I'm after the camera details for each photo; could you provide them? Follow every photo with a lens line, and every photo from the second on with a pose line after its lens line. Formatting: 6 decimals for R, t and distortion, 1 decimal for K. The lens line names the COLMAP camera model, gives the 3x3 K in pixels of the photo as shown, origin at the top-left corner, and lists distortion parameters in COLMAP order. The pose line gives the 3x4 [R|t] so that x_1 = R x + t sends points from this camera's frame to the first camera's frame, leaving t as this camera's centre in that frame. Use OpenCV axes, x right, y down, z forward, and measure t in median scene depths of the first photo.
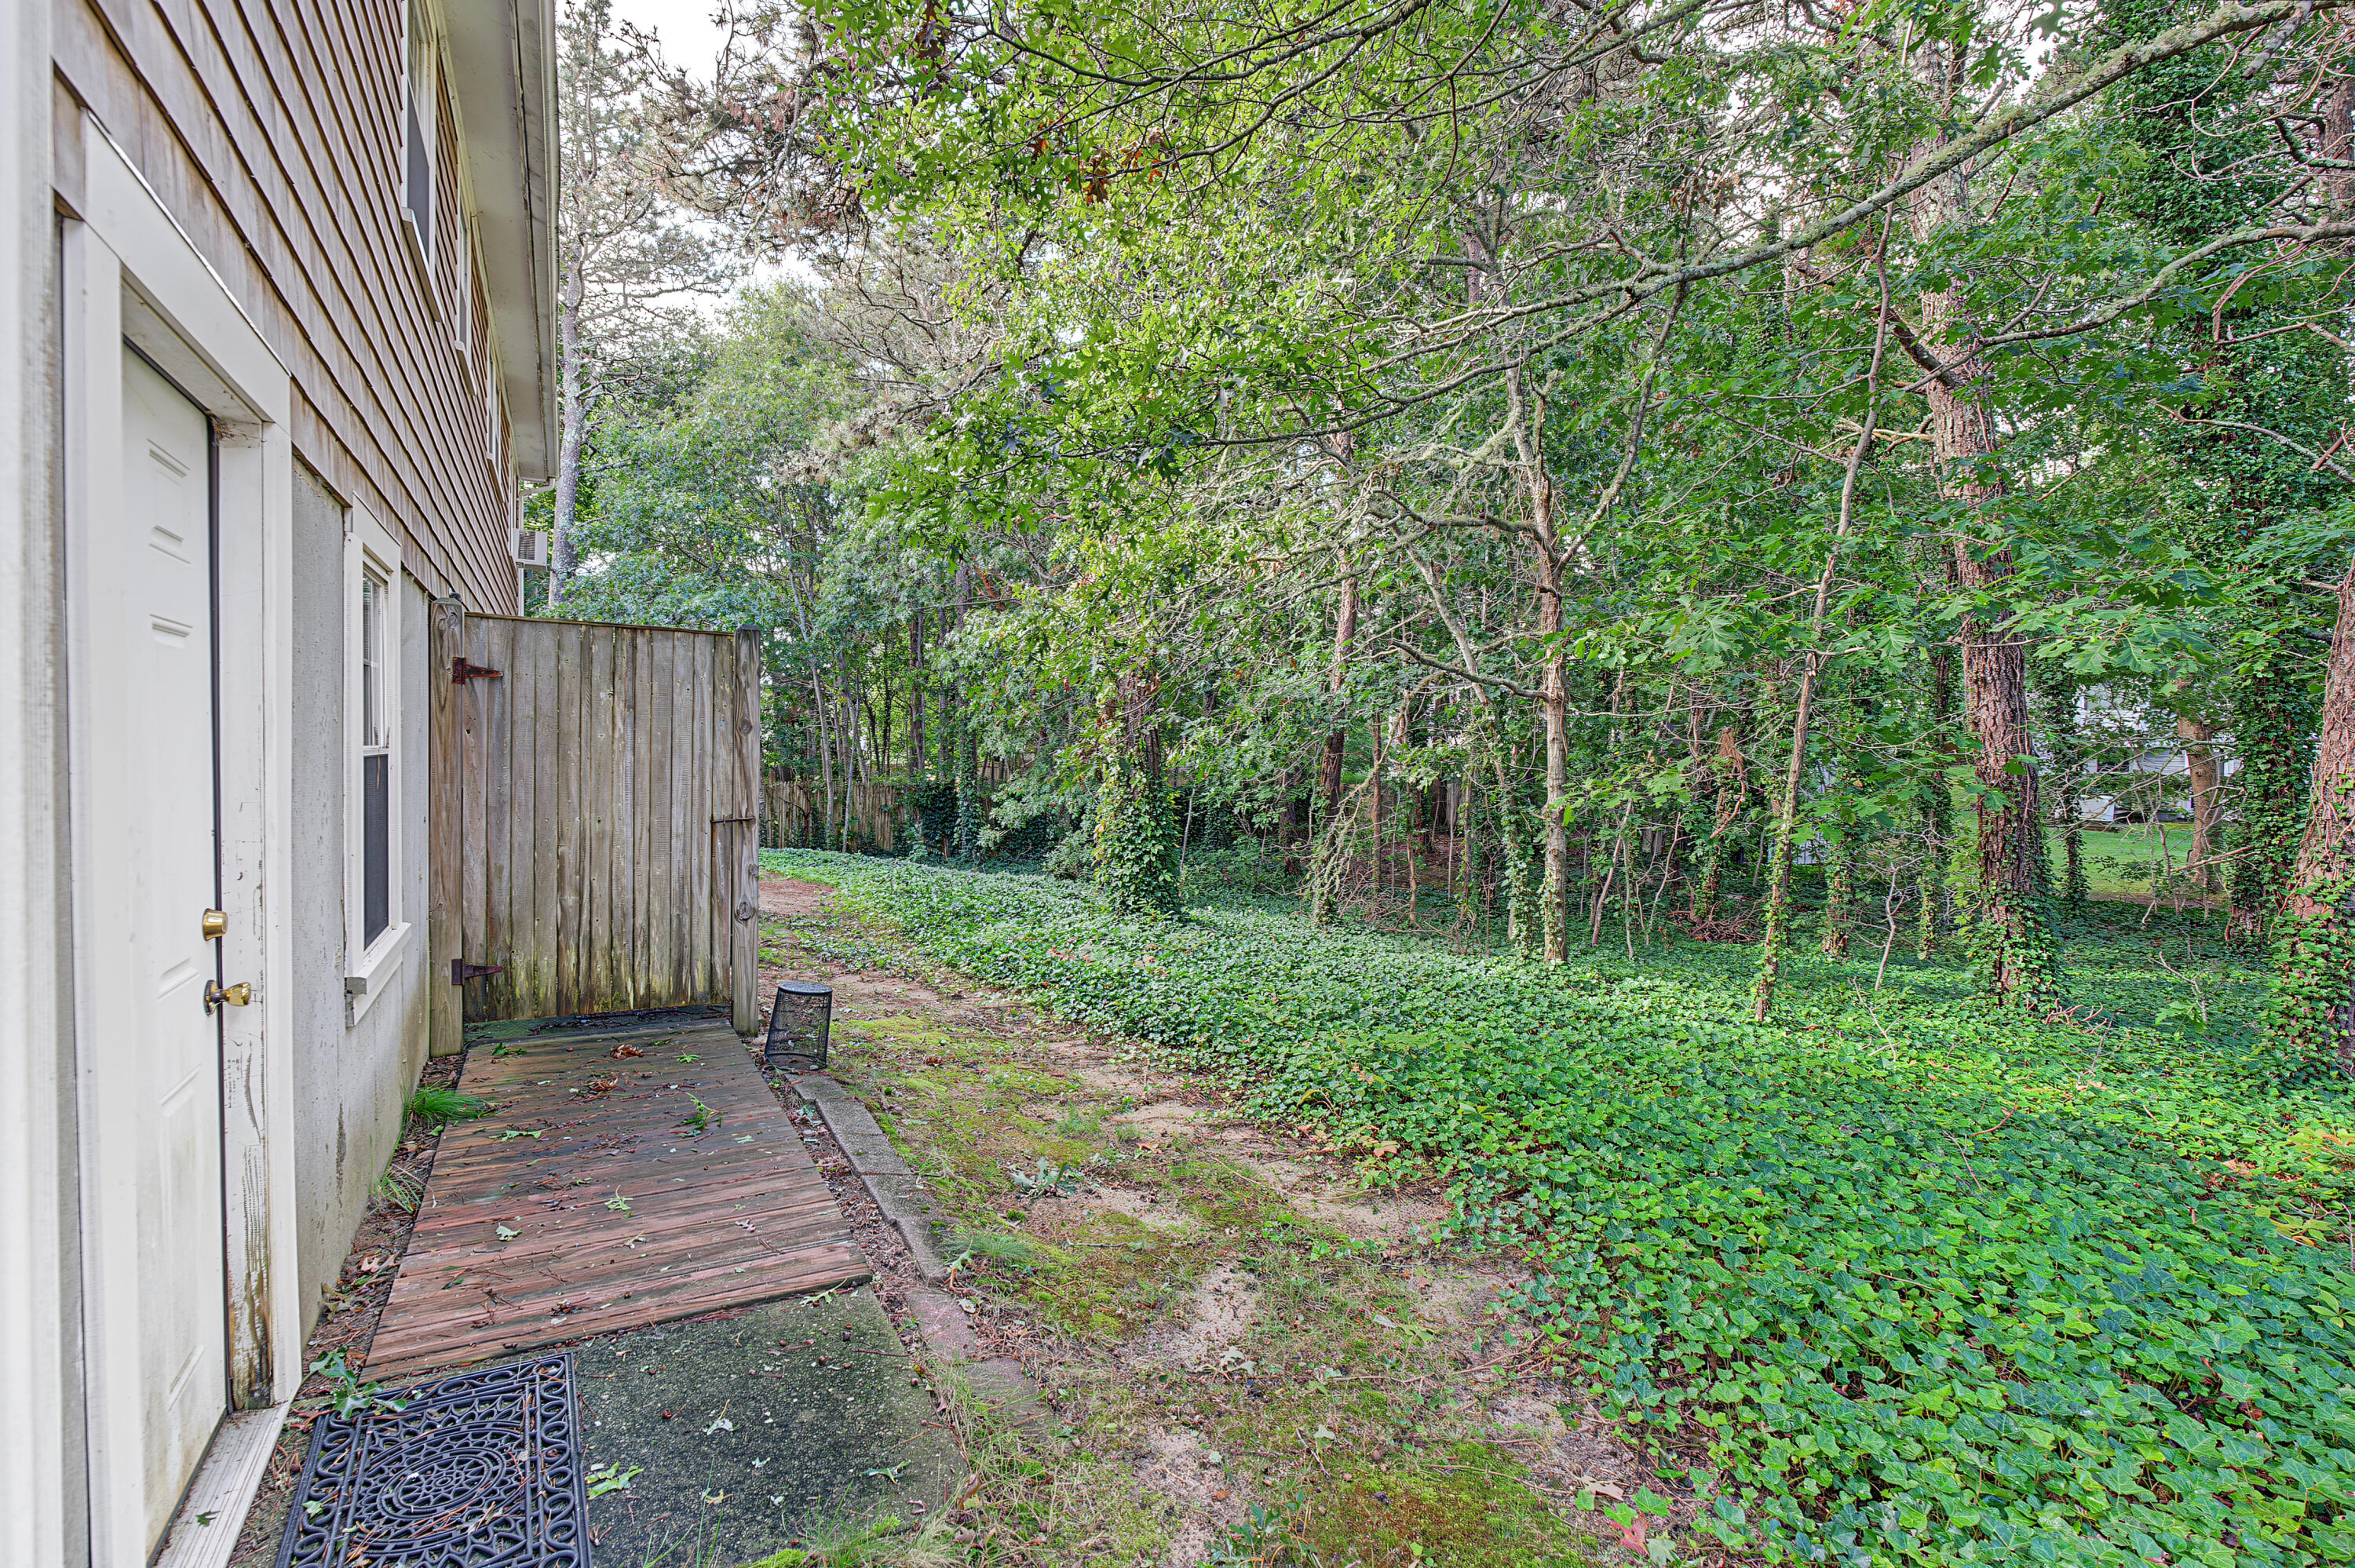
lens RADIAL K [[1063.6, 0, 1177.5], [0, 1063.6, 784.0], [0, 0, 1]] dist [-0.009900, 0.001032]
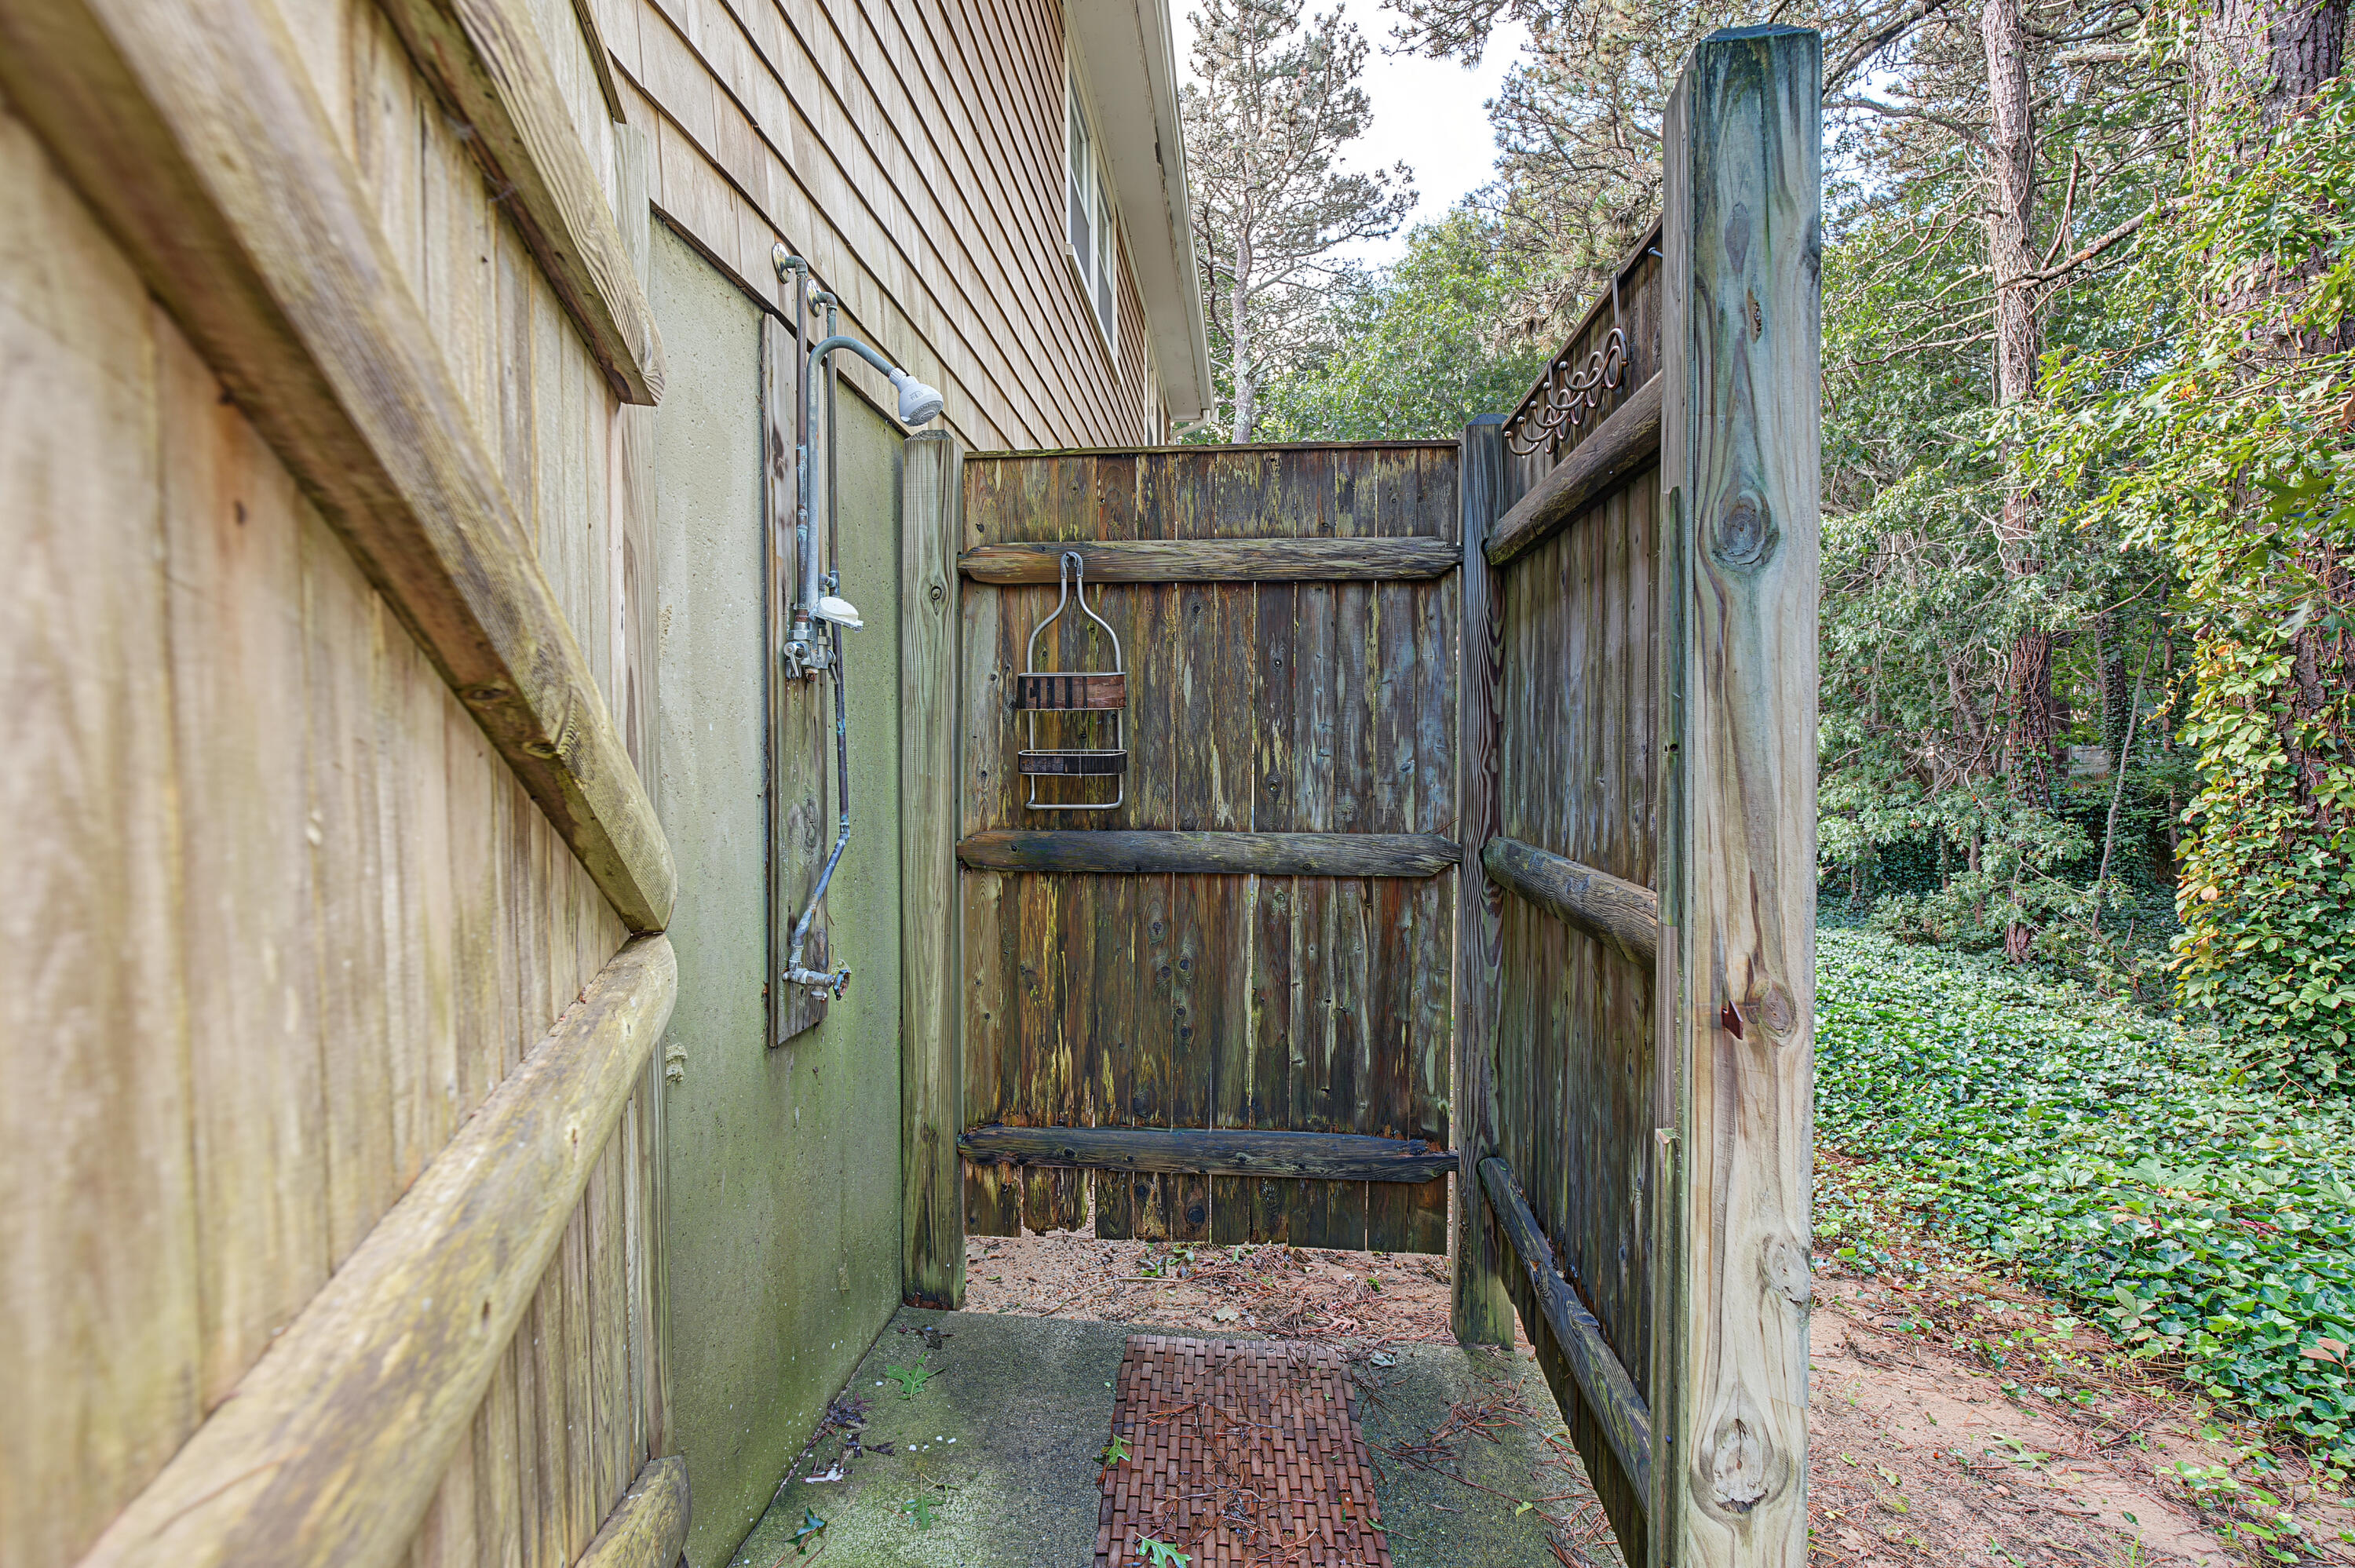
lens RADIAL K [[1063.6, 0, 1177.5], [0, 1063.6, 784.0], [0, 0, 1]] dist [-0.009900, 0.001032]
pose [[0.831108, 0.004854, -0.556090, -0.108453], [-0.006029, 0.999982, -0.000283, -0.001148], [0.556079, 0.003588, 0.831122, 0.217921]]
